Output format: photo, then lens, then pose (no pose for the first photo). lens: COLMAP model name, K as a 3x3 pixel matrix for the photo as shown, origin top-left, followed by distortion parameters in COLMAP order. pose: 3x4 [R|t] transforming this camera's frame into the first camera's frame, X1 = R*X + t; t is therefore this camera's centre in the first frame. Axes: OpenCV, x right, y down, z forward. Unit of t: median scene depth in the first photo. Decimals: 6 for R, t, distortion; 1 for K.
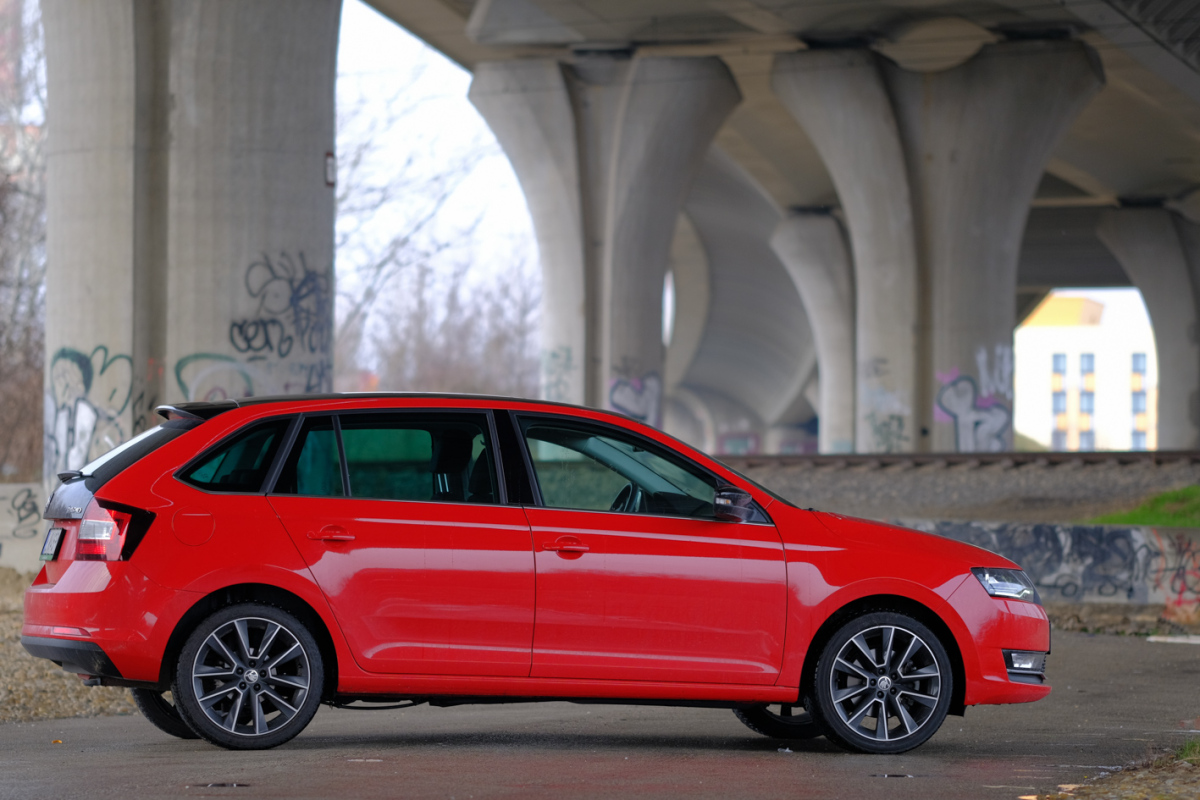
lens RADIAL K [[5156.2, 0, 595.0], [0, 5156.2, 405.1], [0, 0, 1]] dist [-0.010834, 0.000000]
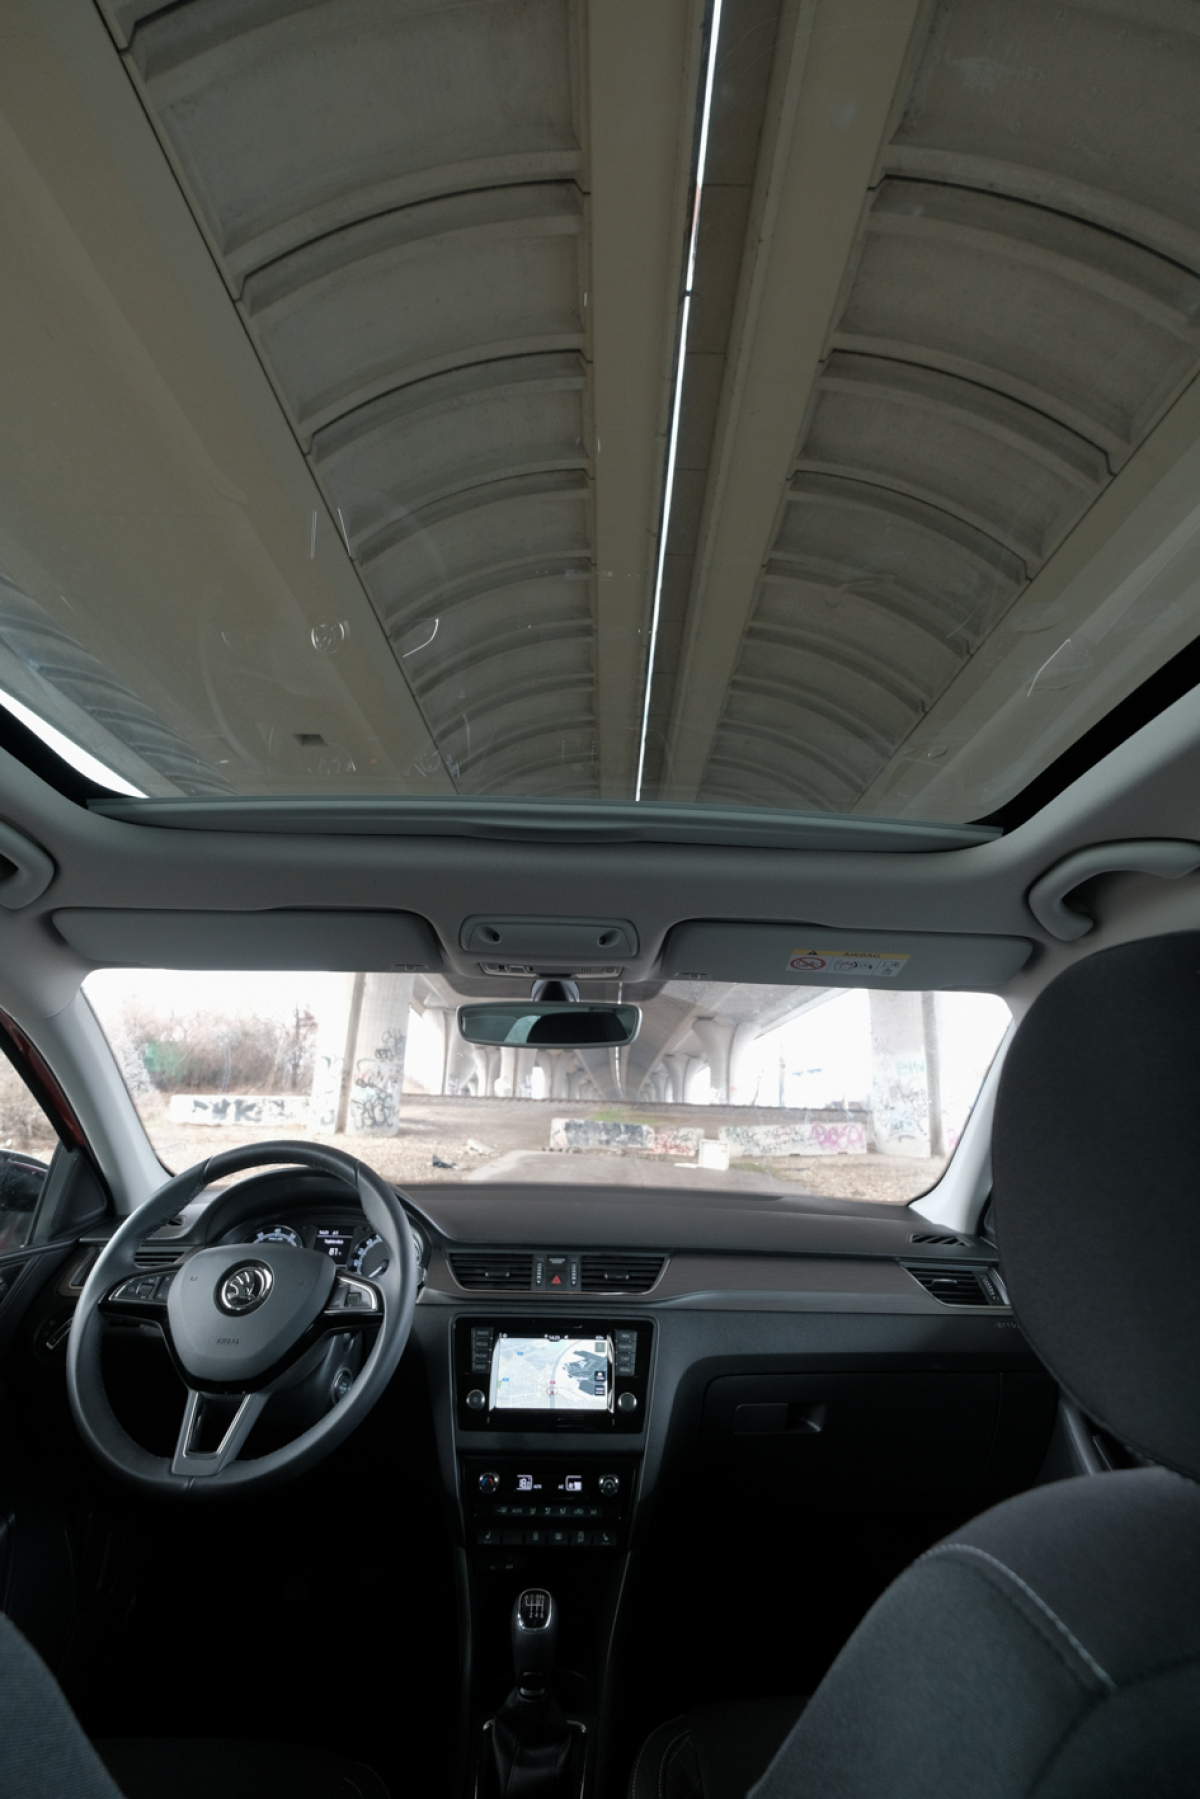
lens RADIAL K [[785.1, 0, 597.2], [0, 785.1, 899.3], [0, 0, 1]] dist [-0.010996, 0.001923]
pose [[0.976140, 0.093758, 0.195856, -0.026642], [-0.044895, 0.969631, -0.240415, 0.003510], [-0.212449, 0.225886, 0.950706, 0.315244]]
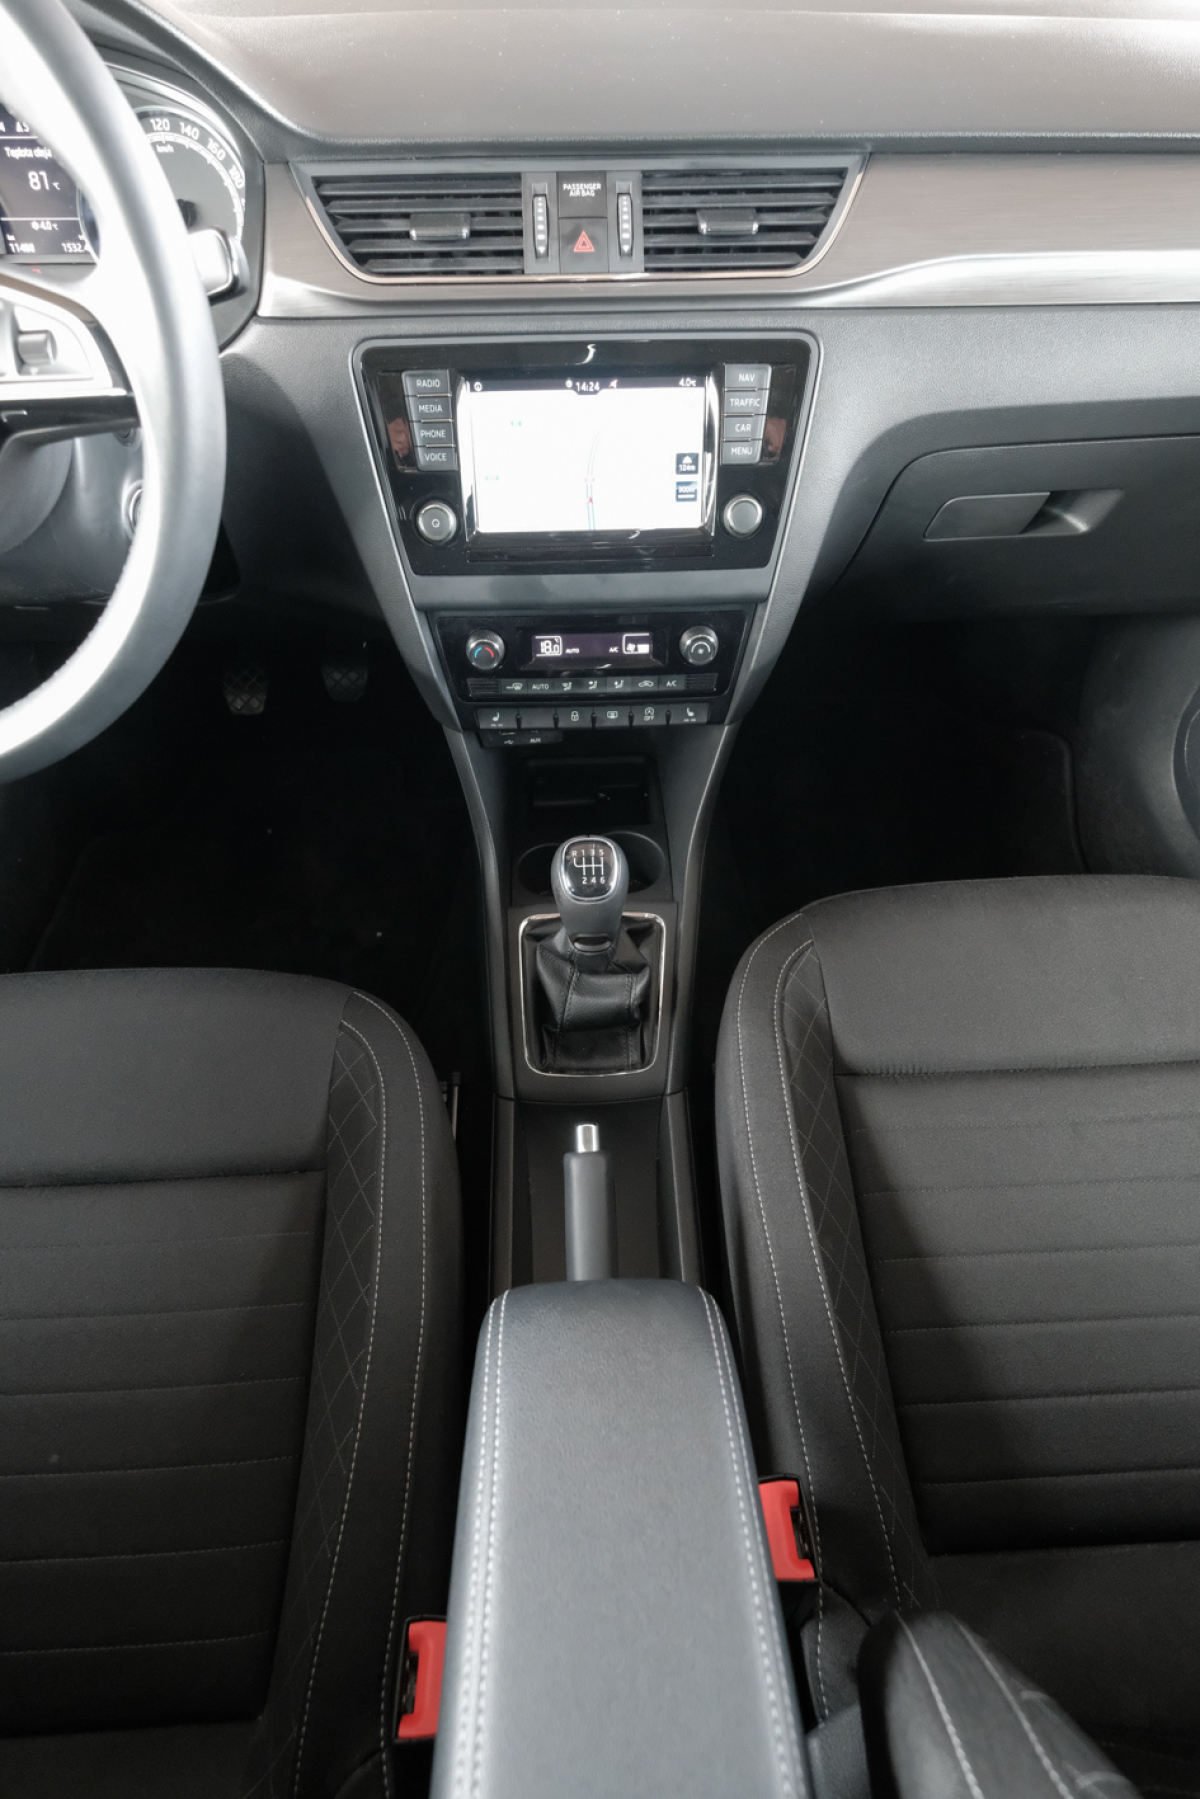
lens RADIAL K [[927.5, 0, 594.4], [0, 927.5, 892.1], [0, 0, 1]] dist [0.005556, -0.001199]
pose [[0.975674, -0.156272, 0.153747, -0.025390], [-0.015637, 0.649928, 0.759835, 0.005061], [-0.218666, -0.743756, 0.631674, 0.324702]]
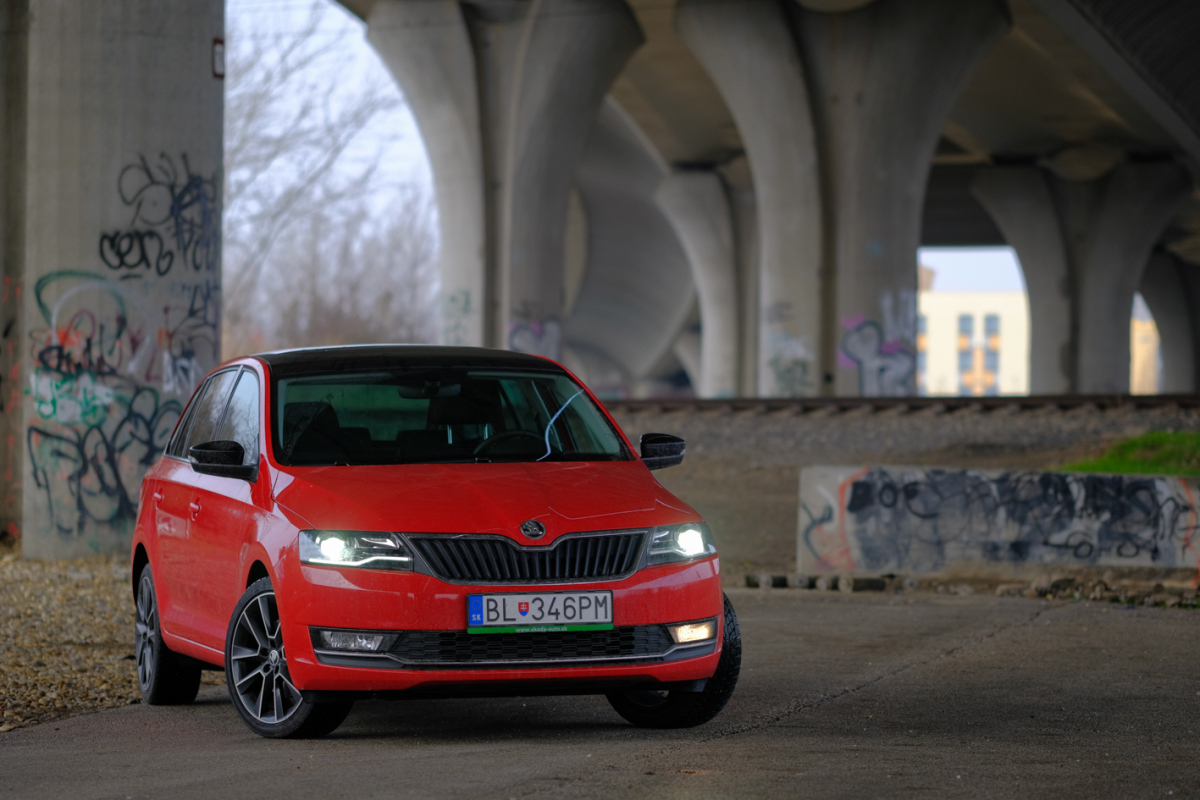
lens RADIAL K [[4592.6, 0, 615.5], [0, 4592.6, 348.9], [0, 0, 1]] dist [0.100350, 0.000000]
pose [[0.999468, 0.003916, 0.032368, -0.006702], [-0.003809, 0.999987, -0.003356, 0.003507], [-0.032381, 0.003230, 0.999470, 0.158590]]
